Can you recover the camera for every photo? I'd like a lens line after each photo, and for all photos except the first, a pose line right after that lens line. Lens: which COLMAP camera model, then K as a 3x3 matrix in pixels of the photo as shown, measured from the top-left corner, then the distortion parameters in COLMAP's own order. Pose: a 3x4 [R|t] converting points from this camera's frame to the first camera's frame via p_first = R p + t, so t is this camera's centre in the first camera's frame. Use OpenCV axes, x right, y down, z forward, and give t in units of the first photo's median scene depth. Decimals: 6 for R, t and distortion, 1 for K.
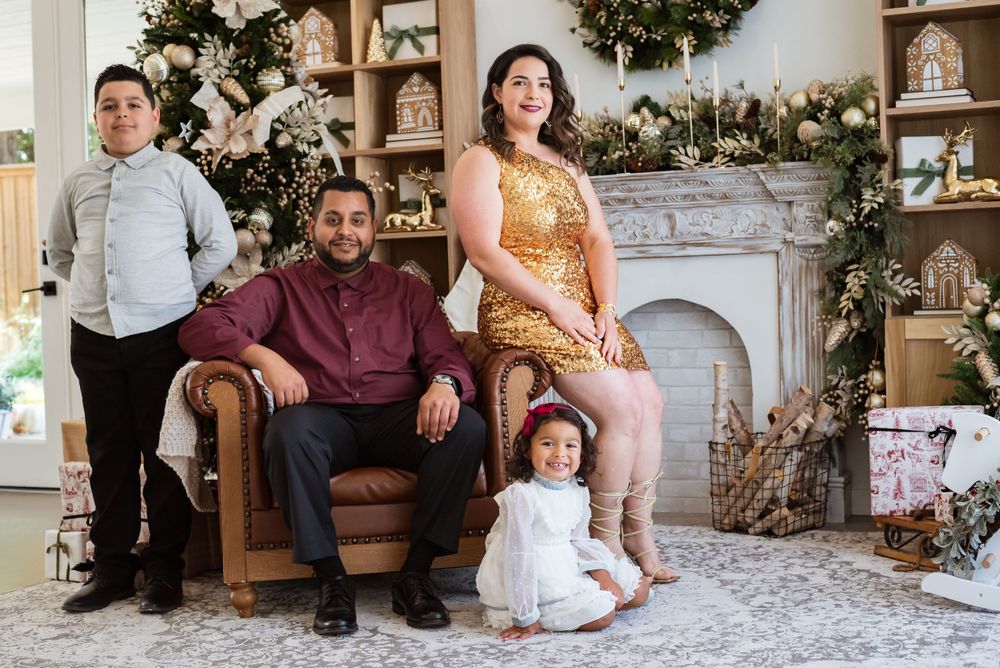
lens RADIAL K [[1483.2, 0, 500.0], [0, 1483.2, 334.0], [0, 0, 1]] dist [-0.099423, 0.000325]
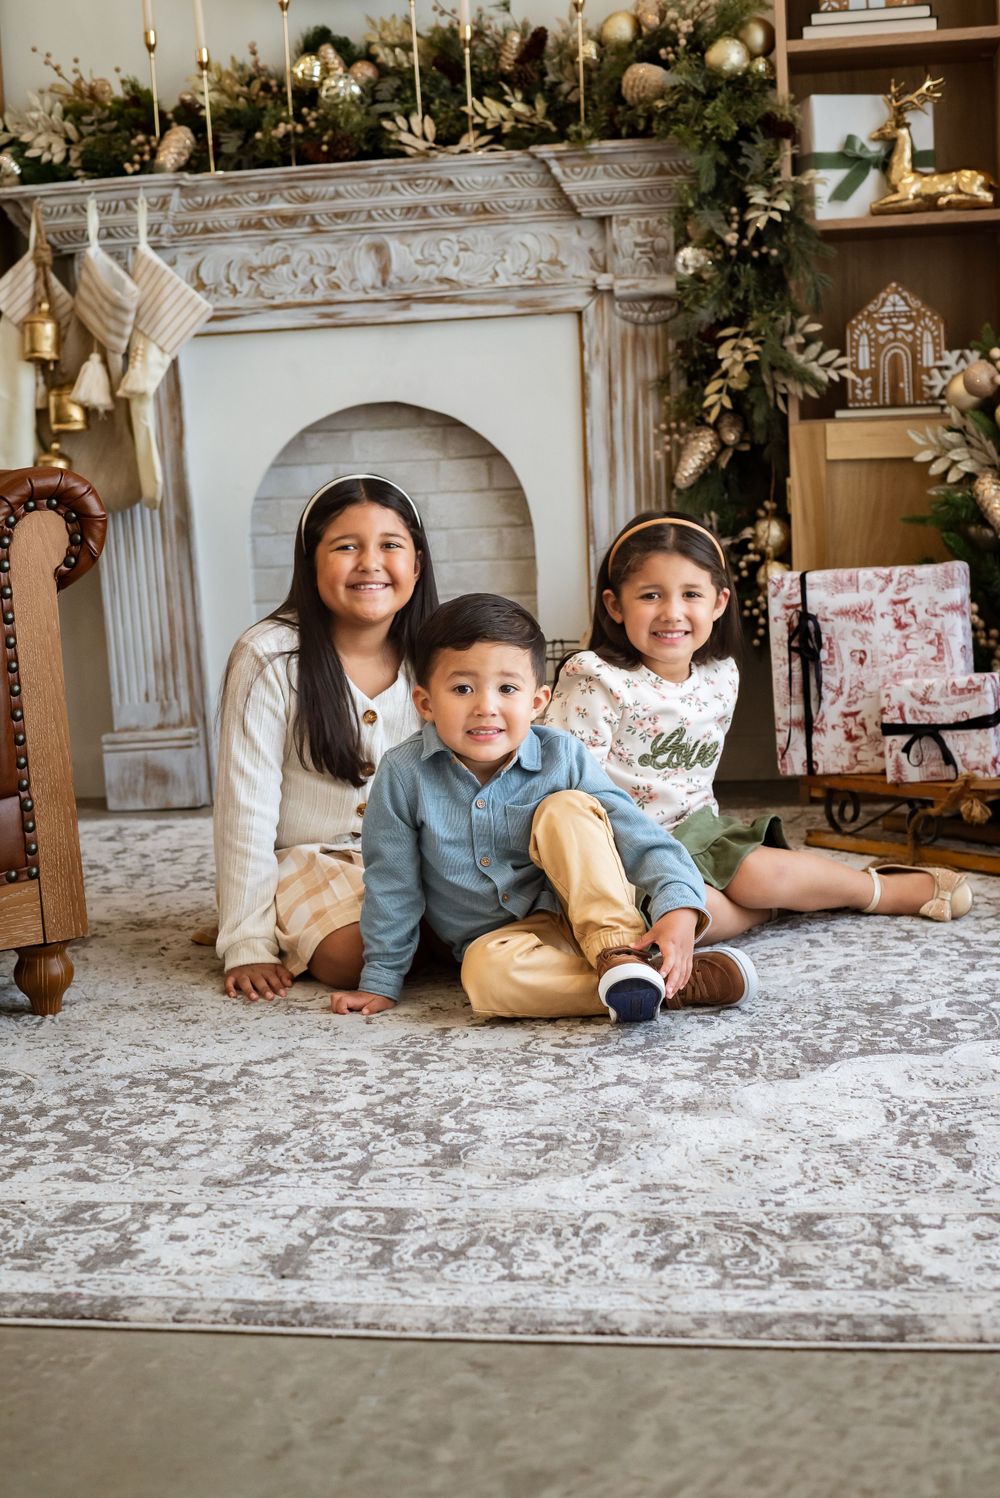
lens RADIAL K [[2221.8, 0, 500.0], [0, 2221.8, 749.0], [0, 0, 1]] dist [-0.099423, 0.000325]
pose [[0.967897, -0.044461, 0.247384, -0.054299], [0.021787, 0.995367, 0.093649, 0.030241], [-0.250402, -0.085253, 0.964381, 0.209527]]
